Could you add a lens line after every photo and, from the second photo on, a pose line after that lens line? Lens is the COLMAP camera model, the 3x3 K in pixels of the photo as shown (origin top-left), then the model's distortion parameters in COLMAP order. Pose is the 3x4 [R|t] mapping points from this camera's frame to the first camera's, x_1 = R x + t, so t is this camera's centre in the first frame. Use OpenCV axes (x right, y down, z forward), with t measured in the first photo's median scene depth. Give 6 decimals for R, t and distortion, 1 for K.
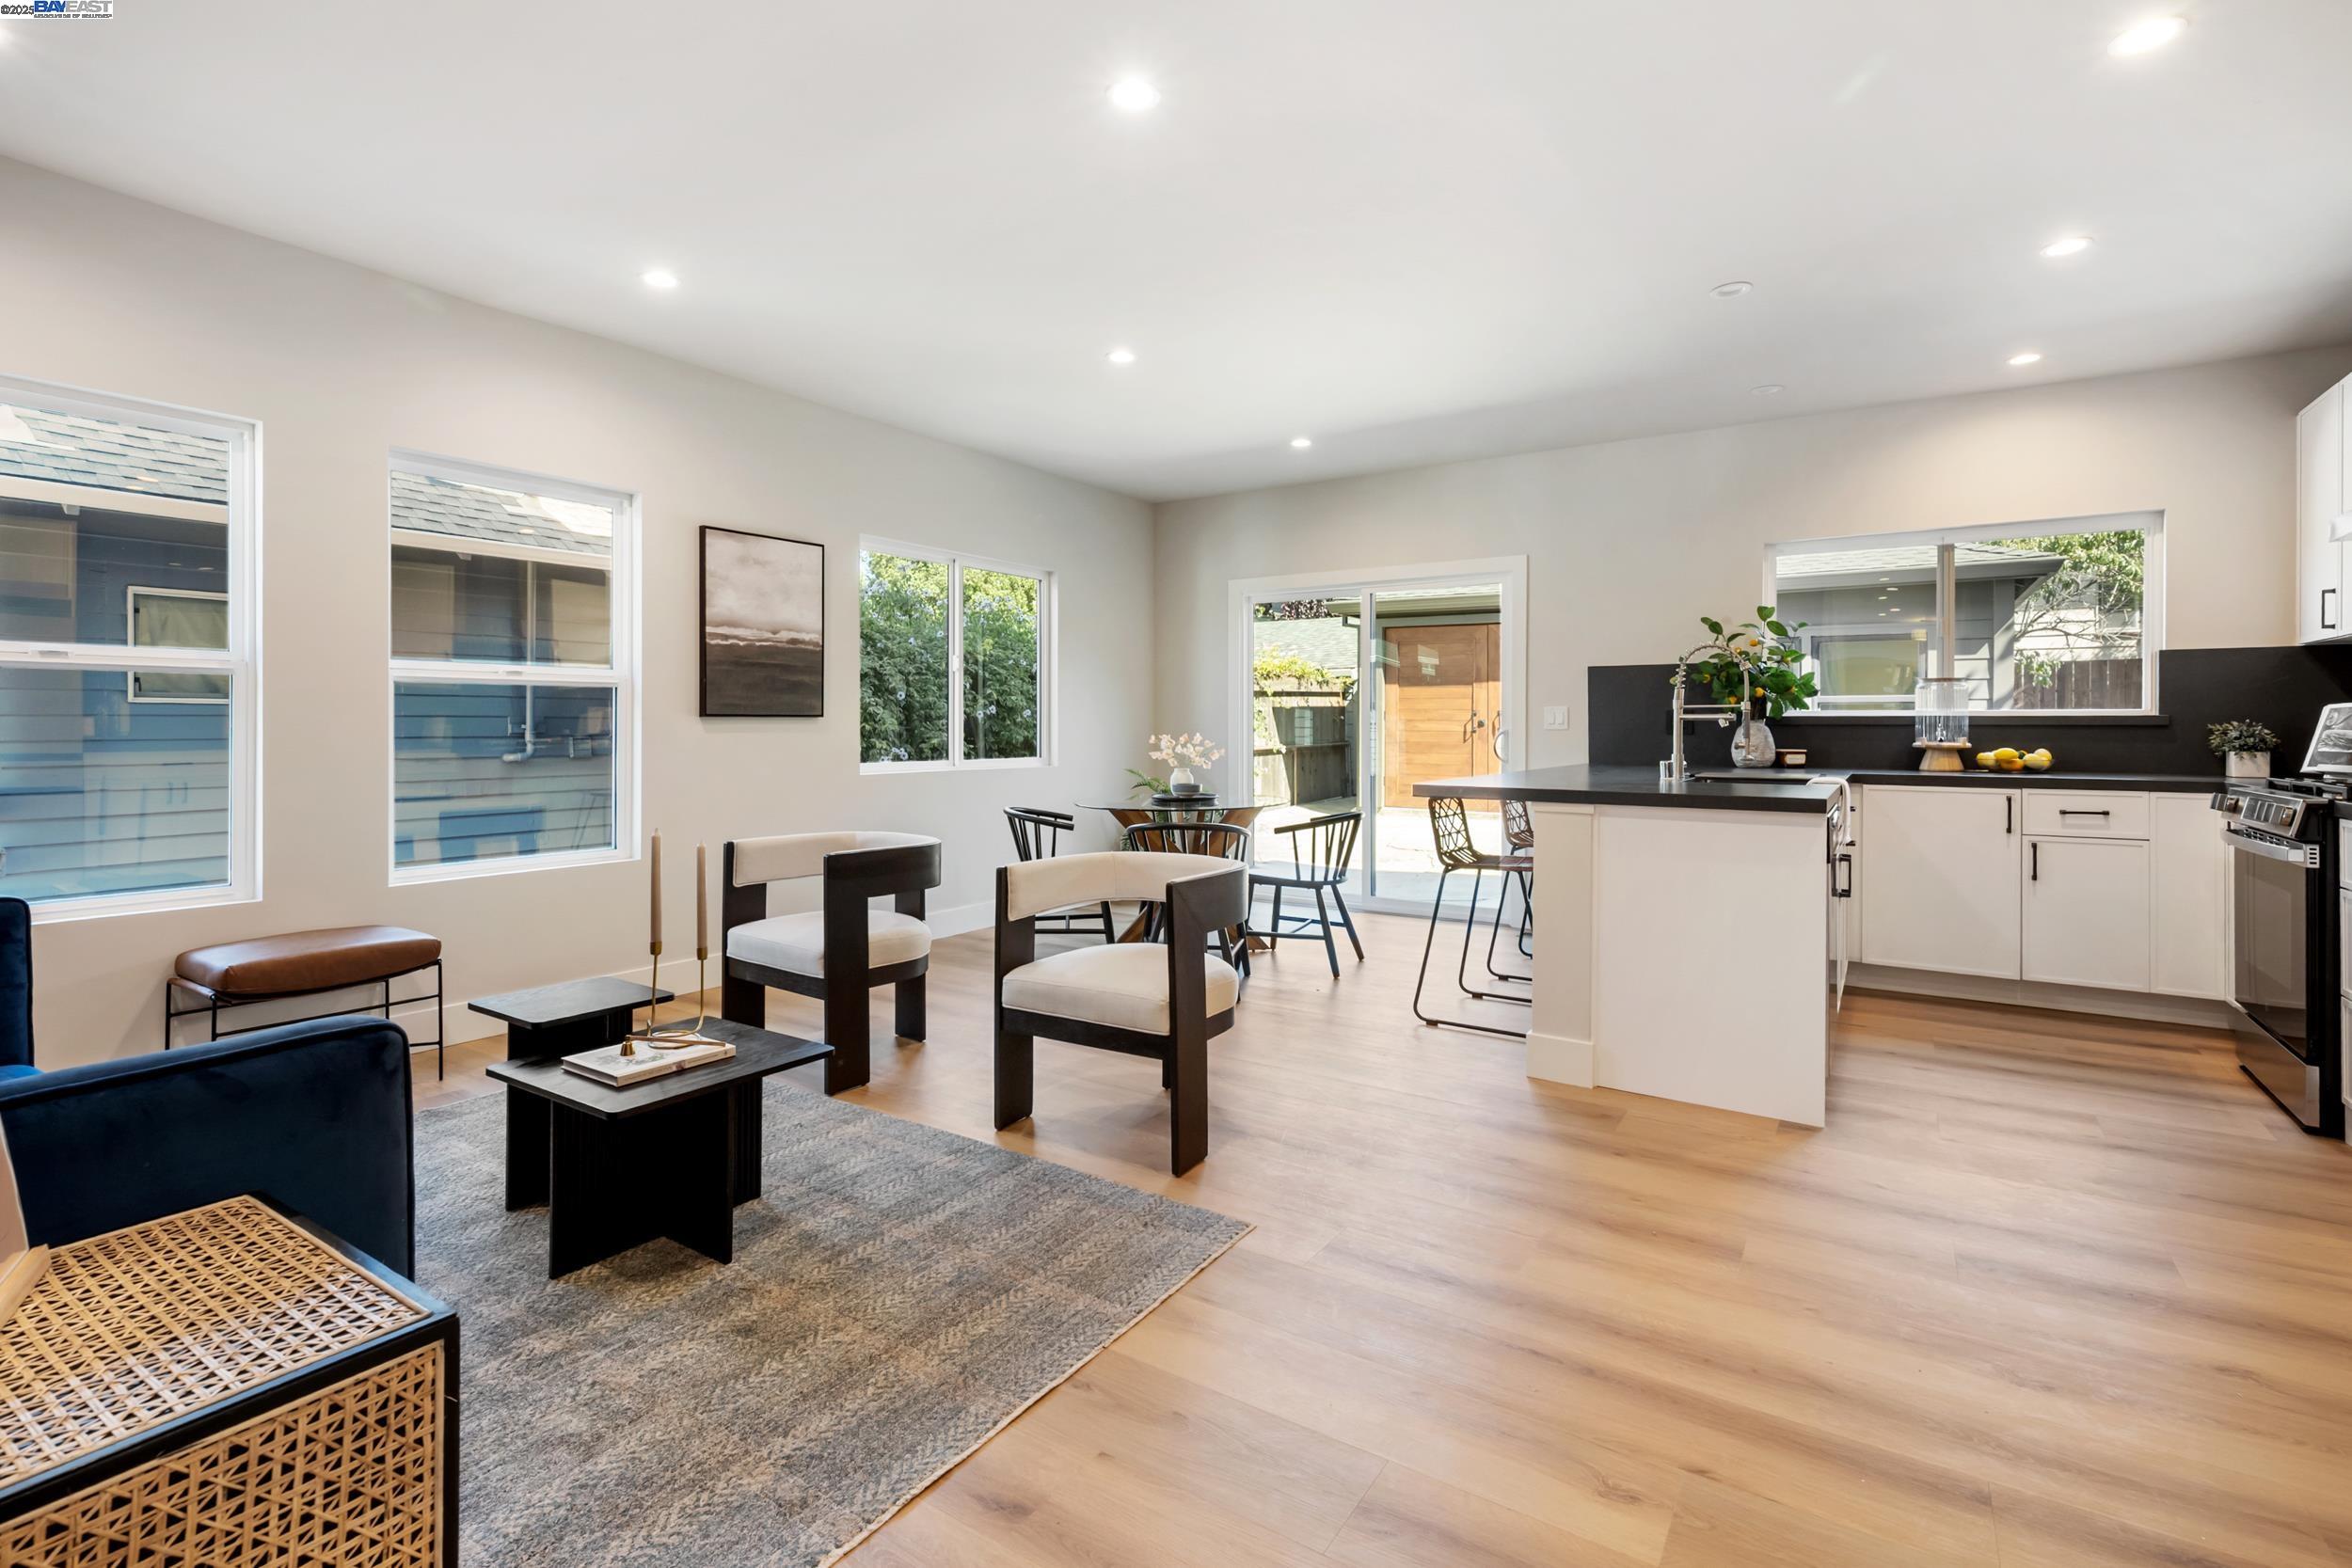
lens RADIAL K [[1105.2, 0, 1181.2], [0, 1105.2, 731.8], [0, 0, 1]] dist [-0.000969, -0.000088]
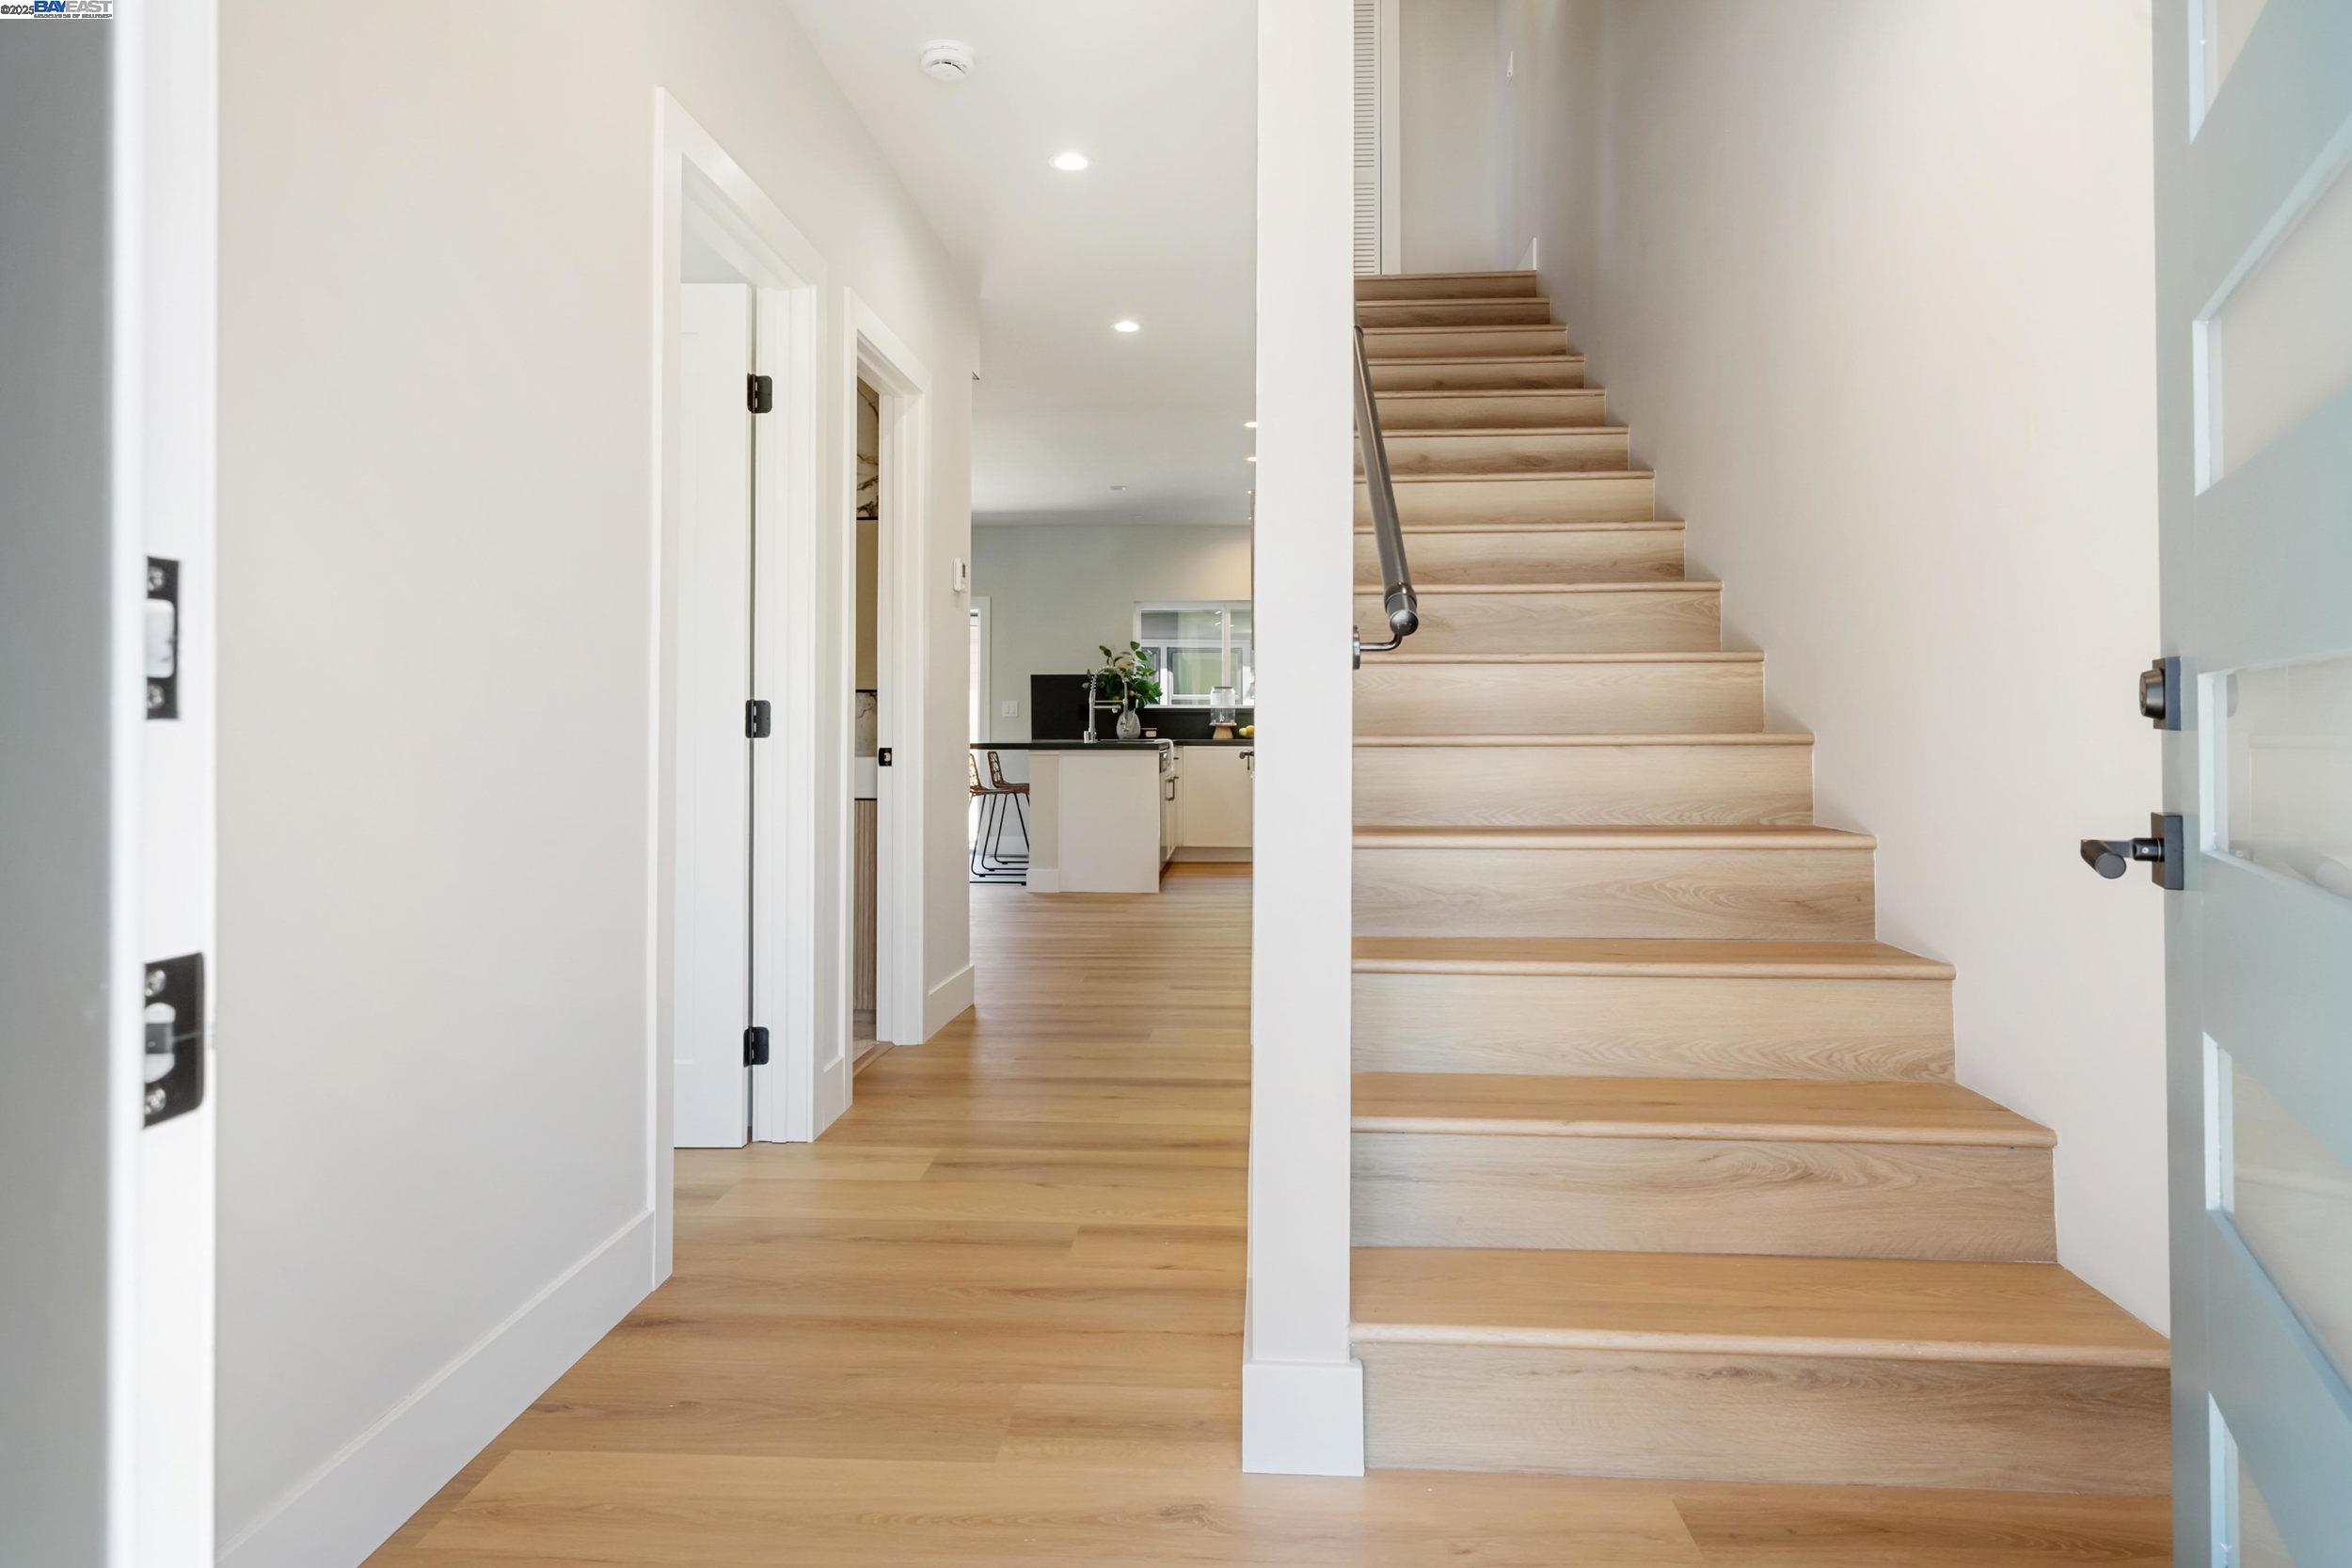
lens RADIAL K [[1364.1, 0, 1176.0], [0, 1364.1, 784.0], [0, 0, 1]] dist [-0.000042, -0.000008]
pose [[0.871471, -0.023604, 0.489879, -0.449351], [0.004927, 0.999212, 0.039382, 0.020834], [-0.490423, -0.031907, 0.870900, -0.866171]]
